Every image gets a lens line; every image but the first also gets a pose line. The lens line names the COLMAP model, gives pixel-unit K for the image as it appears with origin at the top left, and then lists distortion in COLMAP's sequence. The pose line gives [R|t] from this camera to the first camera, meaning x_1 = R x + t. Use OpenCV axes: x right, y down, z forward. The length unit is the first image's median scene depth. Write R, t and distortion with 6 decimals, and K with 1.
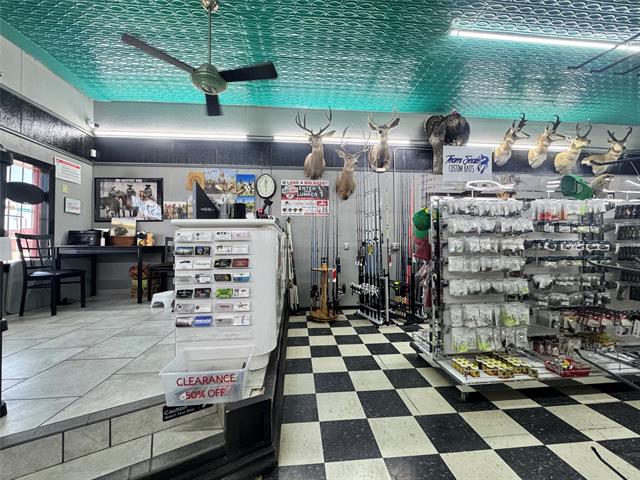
lens RADIAL K [[255.3, 0, 318.5], [0, 255.3, 240.2], [0, 0, 1]] dist [0.001510, 0.000242]
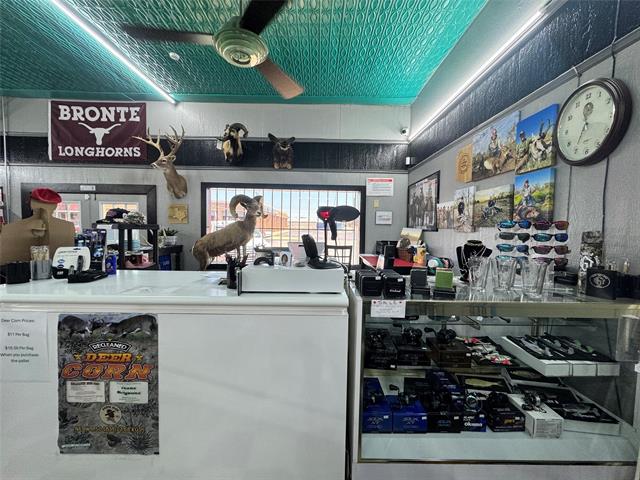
lens RADIAL K [[255.3, 0, 320.5], [0, 255.3, 238.6], [0, 0, 1]] dist [0.001510, 0.000242]
pose [[-0.085246, 0.055612, -0.994807, 0.143965], [0.001311, 0.998446, 0.055703, -0.095517], [0.996359, 0.003444, -0.085186, 0.744810]]
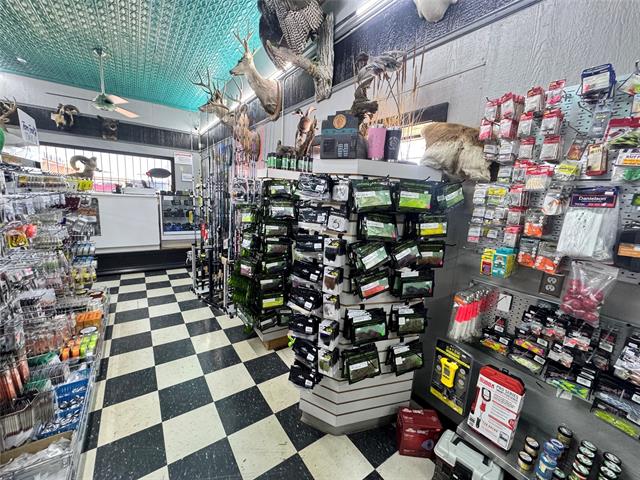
lens RADIAL K [[255.3, 0, 319.9], [0, 255.3, 241.5], [0, 0, 1]] dist [0.001510, 0.000242]
pose [[0.497932, 0.192242, -0.845640, 1.141559], [-0.047851, 0.979725, 0.194548, -0.074424], [0.865895, -0.056407, 0.497036, 0.798895]]
